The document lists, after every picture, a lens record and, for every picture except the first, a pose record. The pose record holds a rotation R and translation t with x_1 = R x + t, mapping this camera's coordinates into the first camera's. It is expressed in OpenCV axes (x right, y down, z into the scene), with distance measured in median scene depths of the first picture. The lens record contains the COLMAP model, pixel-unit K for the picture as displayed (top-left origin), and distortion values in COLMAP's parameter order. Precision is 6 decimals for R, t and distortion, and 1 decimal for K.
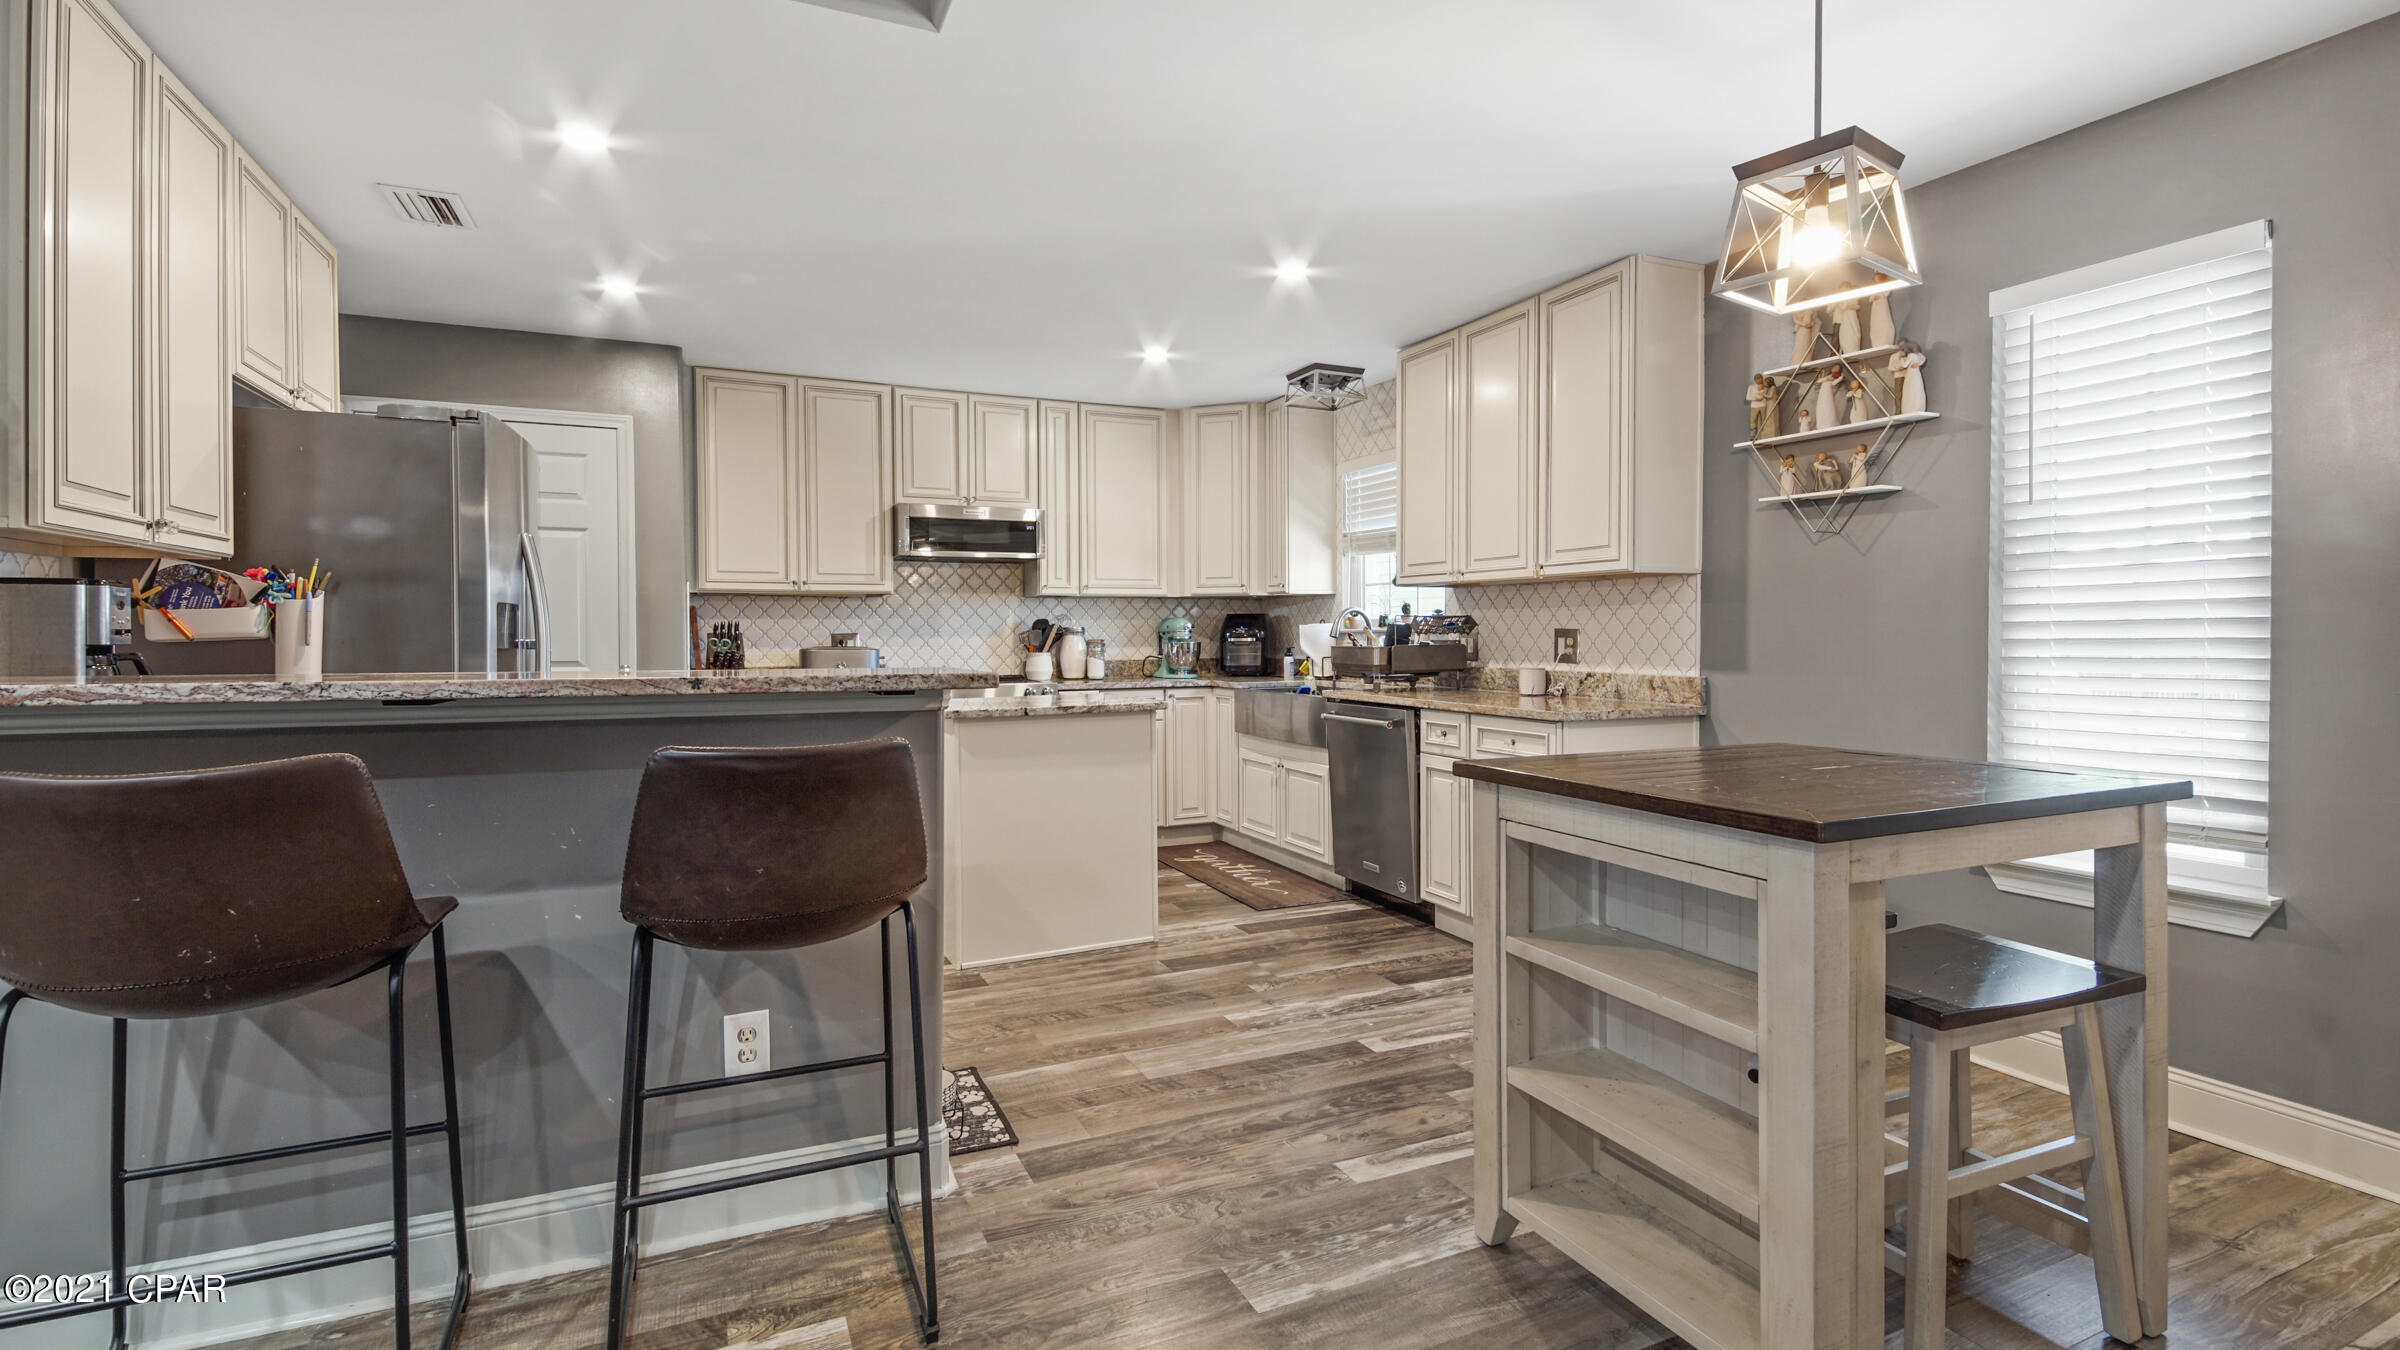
lens RADIAL K [[1064.5, 0, 1205.6], [0, 1064.5, 660.4], [0, 0, 1]] dist [0.000507, -0.000100]
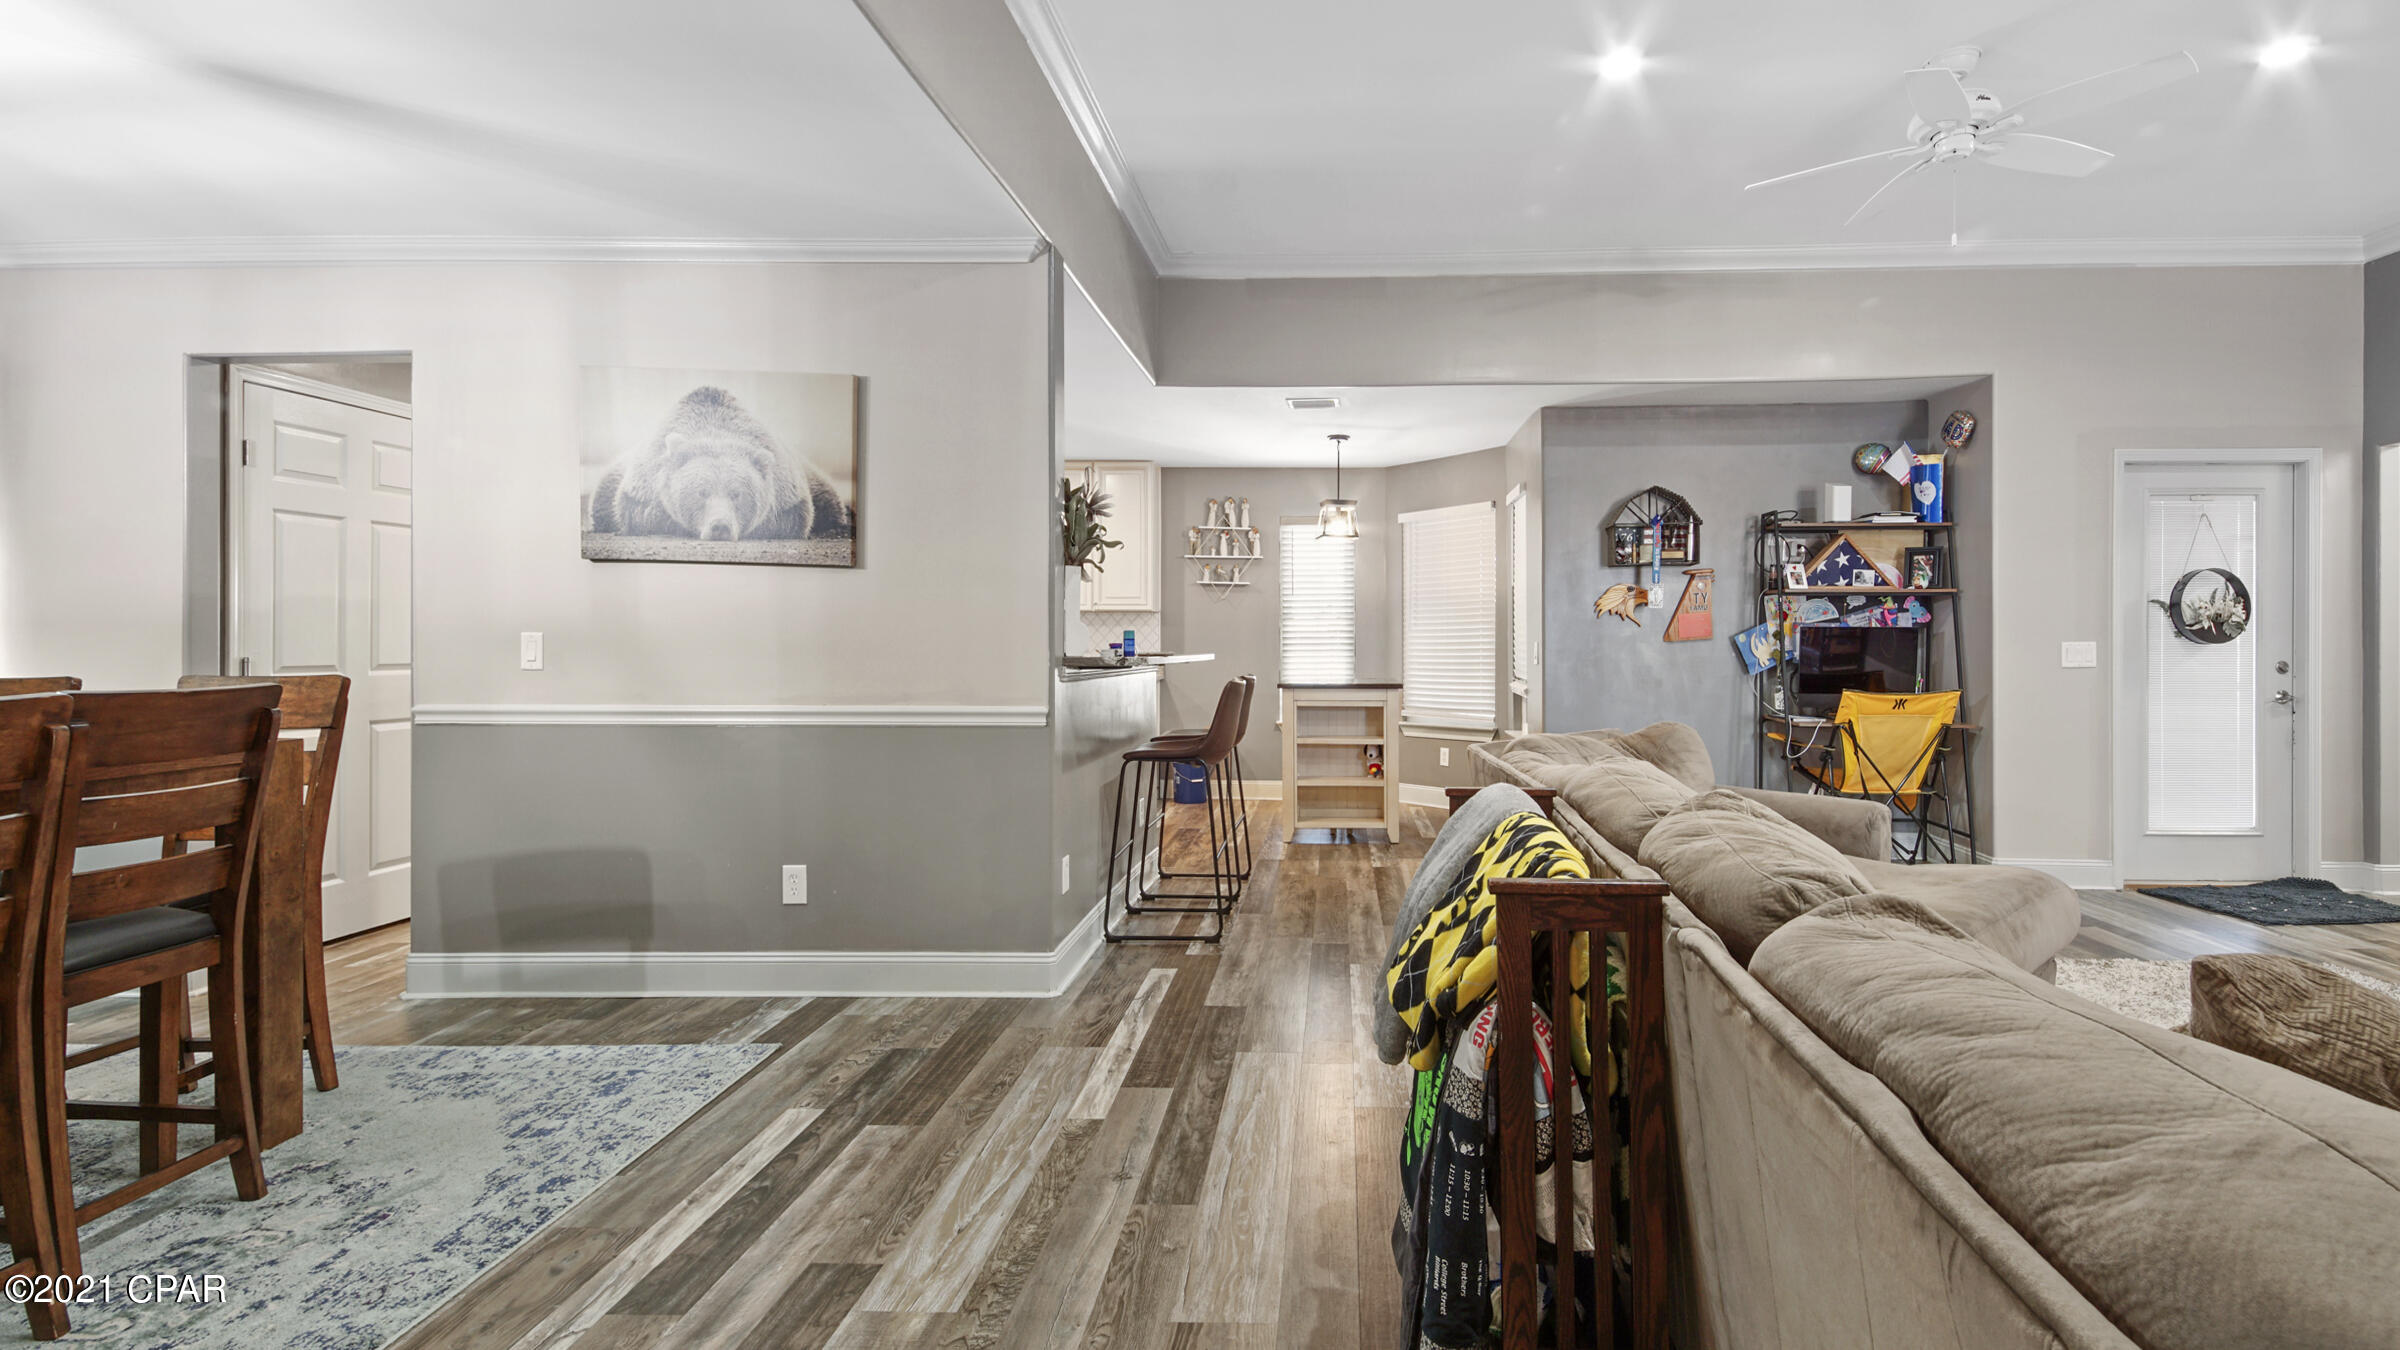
lens RADIAL K [[1119.9, 0, 1236.2], [0, 1119.9, 647.6], [0, 0, 1]] dist [0.062013, -0.026591]
pose [[0.443366, -0.000788, 0.896340, -1.022322], [0.019430, 0.999773, -0.008732, 0.009604], [-0.896130, 0.021287, 0.443281, -0.144112]]
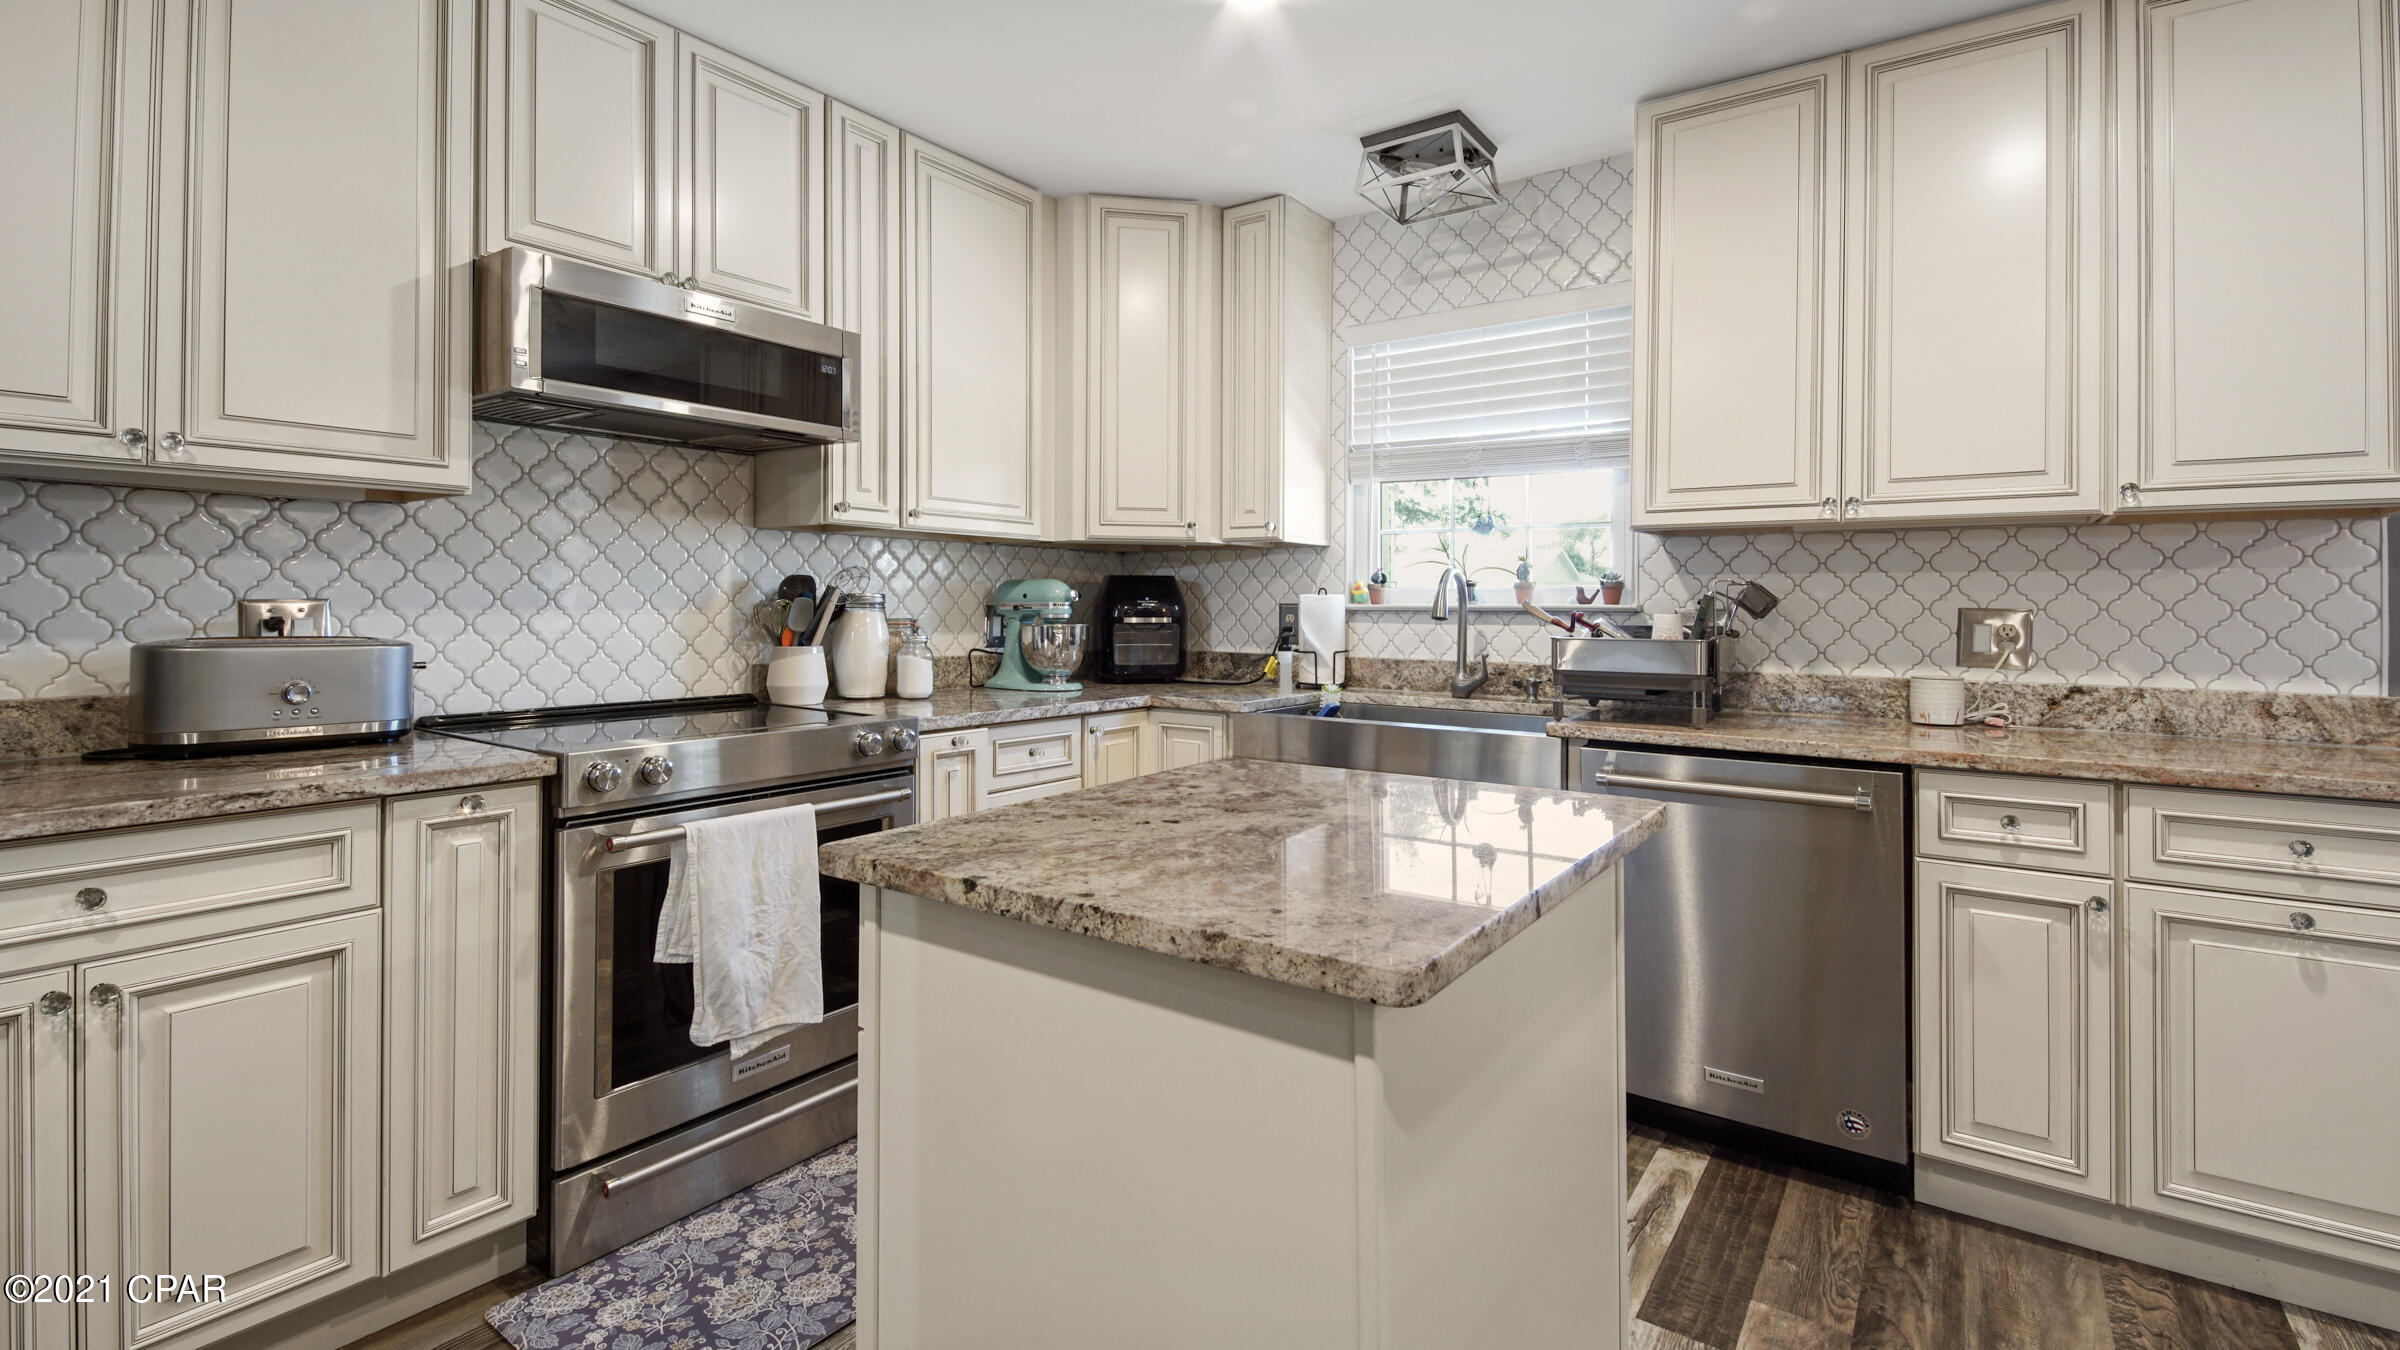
lens RADIAL K [[1063.0, 0, 1191.5], [0, 1063.0, 609.7], [0, 0, 1]] dist [0.031126, -0.021729]
pose [[0.874582, 0.009426, 0.484785, -0.266836], [0.002453, 0.999712, -0.023864, -0.013472], [-0.484871, 0.022060, 0.874308, 0.576764]]
